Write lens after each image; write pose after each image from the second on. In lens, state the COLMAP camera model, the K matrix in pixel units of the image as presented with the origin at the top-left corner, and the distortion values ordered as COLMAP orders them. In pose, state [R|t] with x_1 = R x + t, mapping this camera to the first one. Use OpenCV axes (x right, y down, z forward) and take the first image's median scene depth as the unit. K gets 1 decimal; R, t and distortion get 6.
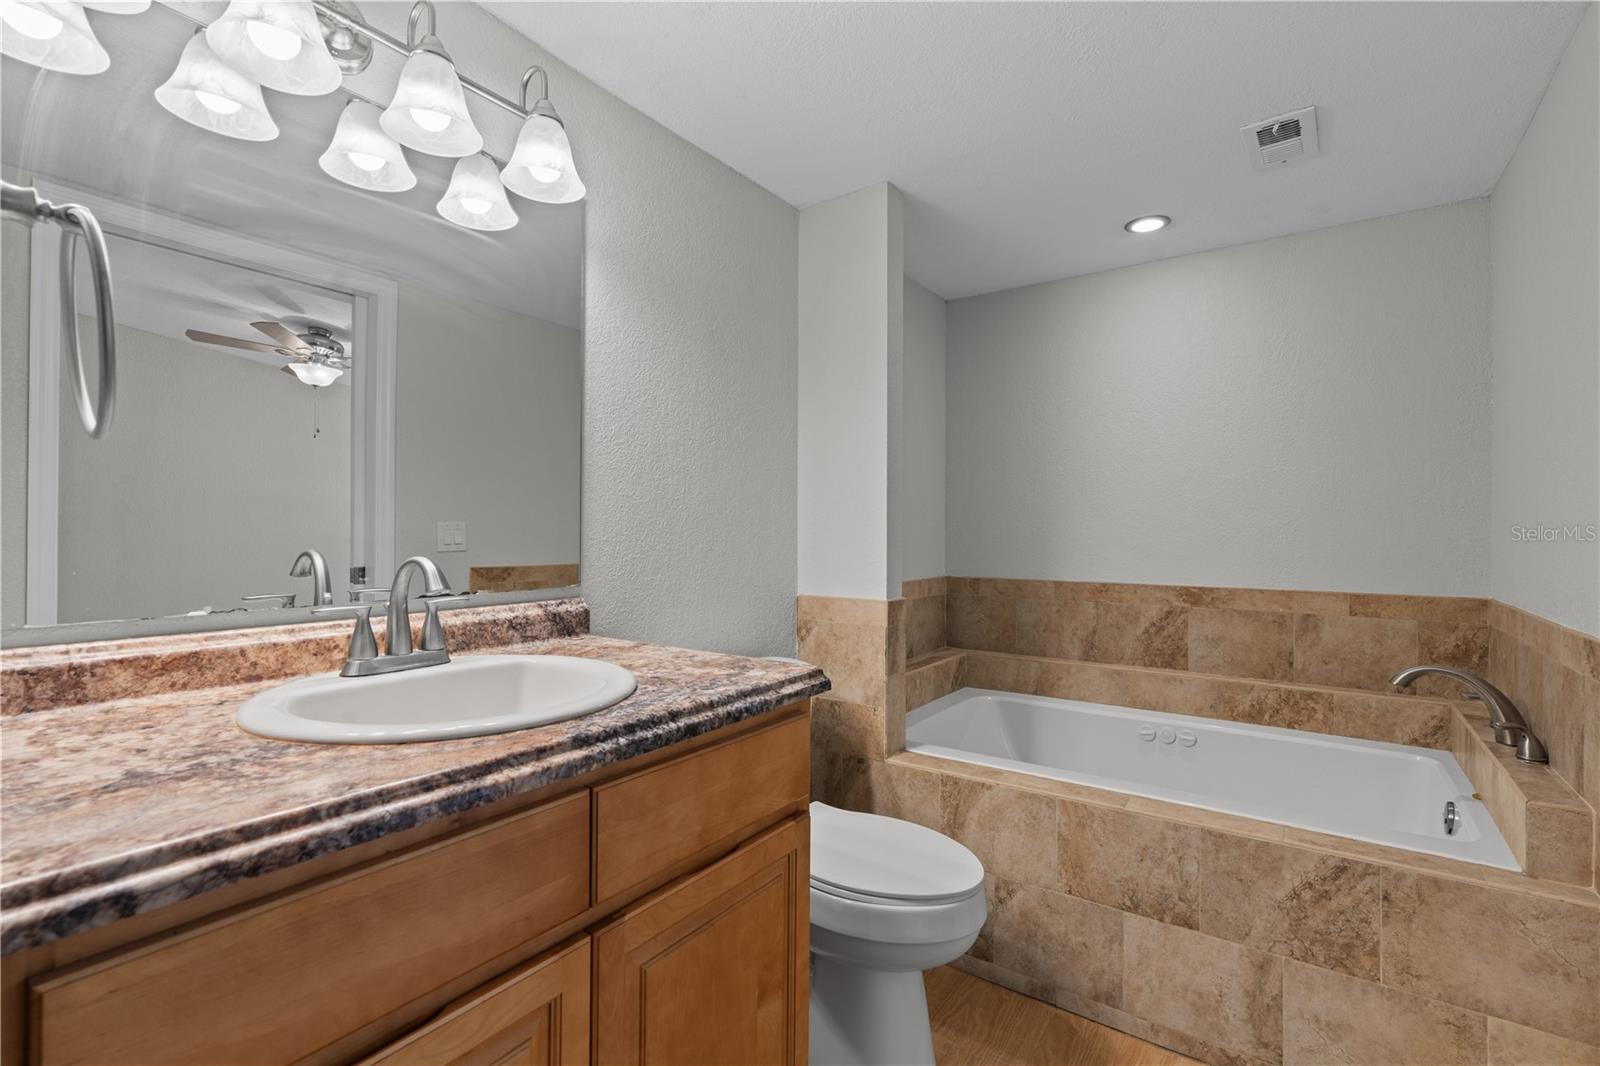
lens RADIAL K [[729.3, 0, 801.3], [0, 729.3, 520.6], [0, 0, 1]] dist [-0.004372, -0.000259]
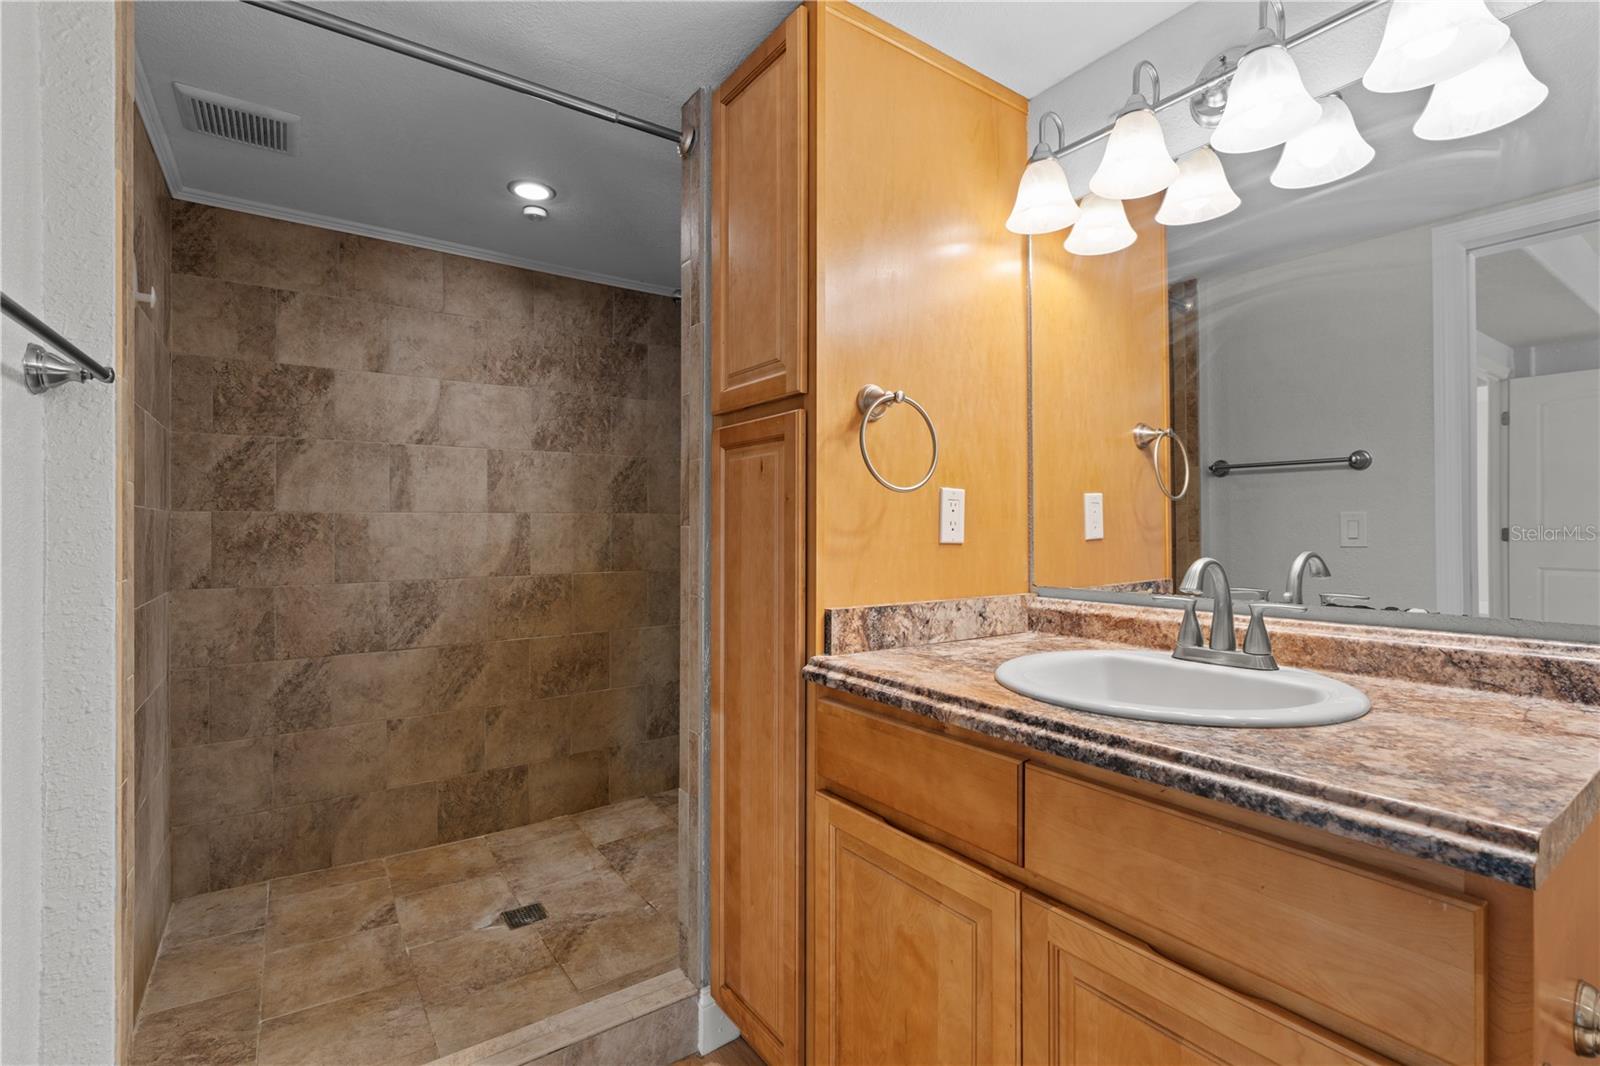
lens RADIAL K [[729.3, 0, 799.1], [0, 729.3, 528.9], [0, 0, 1]] dist [-0.004372, -0.000259]
pose [[-0.342288, -0.007454, -0.939566, 0.802685], [0.011848, 0.999855, -0.012249, 0.016736], [0.939520, -0.015325, -0.342150, 0.964635]]
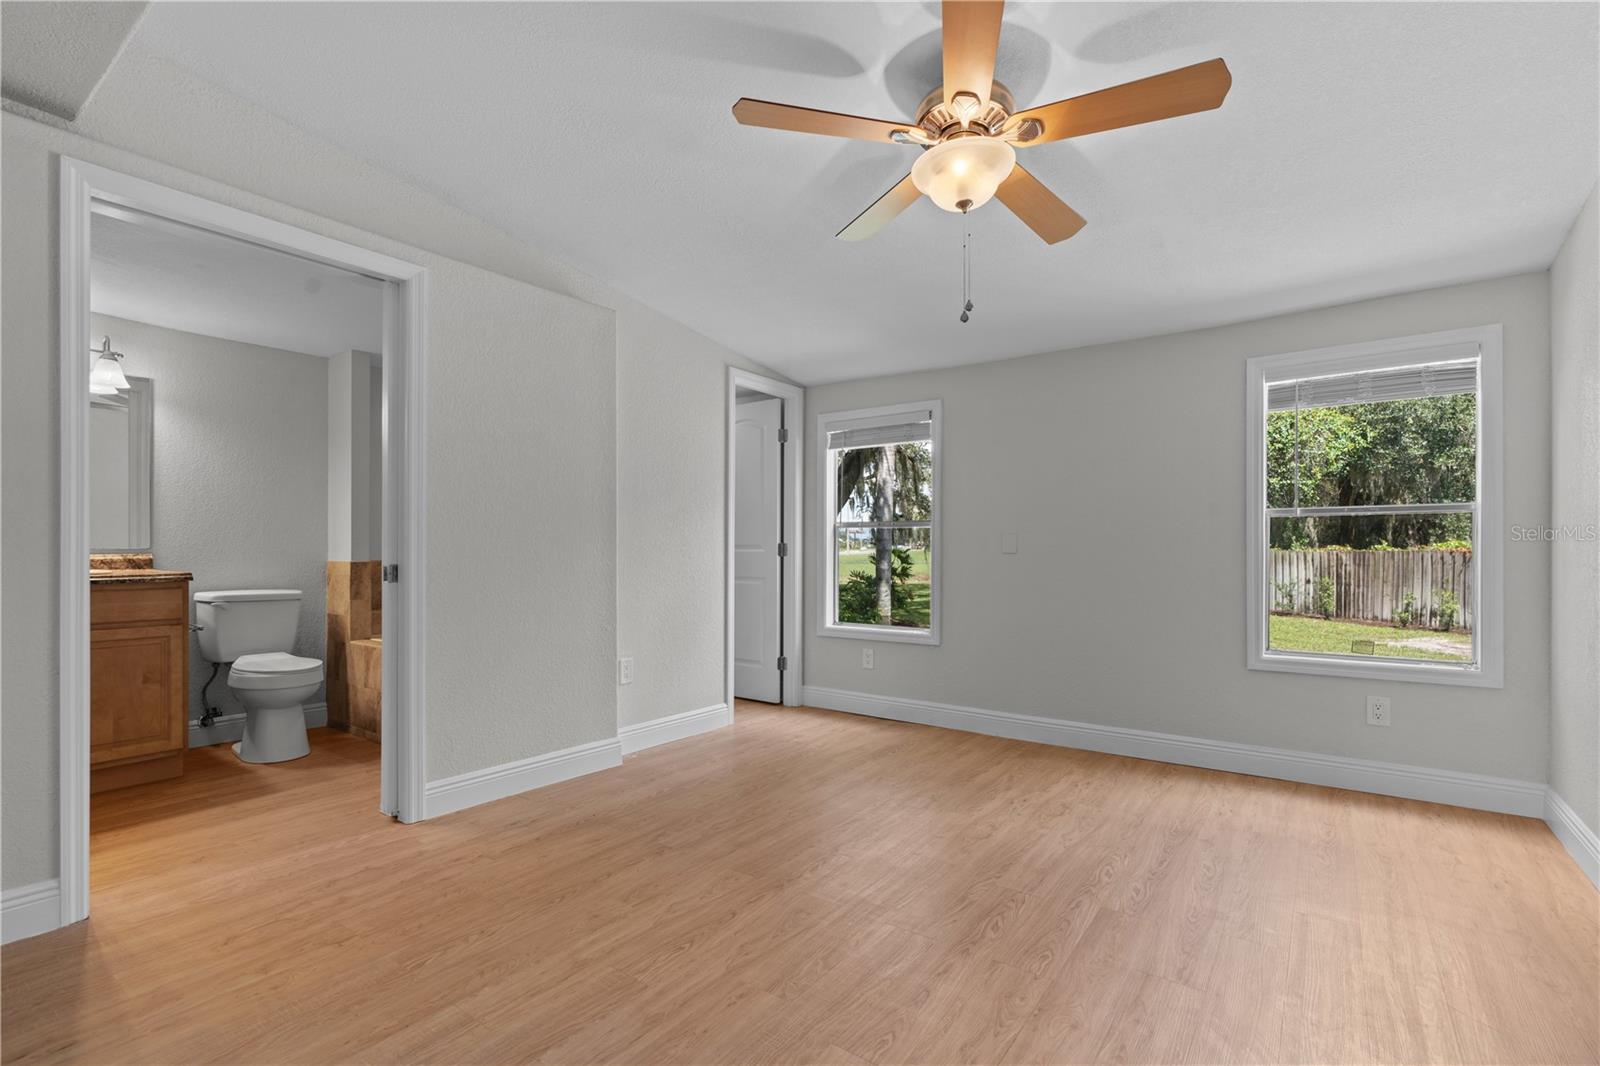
lens RADIAL K [[729.3, 0, 801.1], [0, 729.3, 548.1], [0, 0, 1]] dist [-0.004372, -0.000259]
pose [[0.999876, -0.003802, -0.015282, 3.036677], [0.003981, 0.999924, 0.011709, 0.118241], [0.015237, -0.011768, 0.999815, -2.144425]]
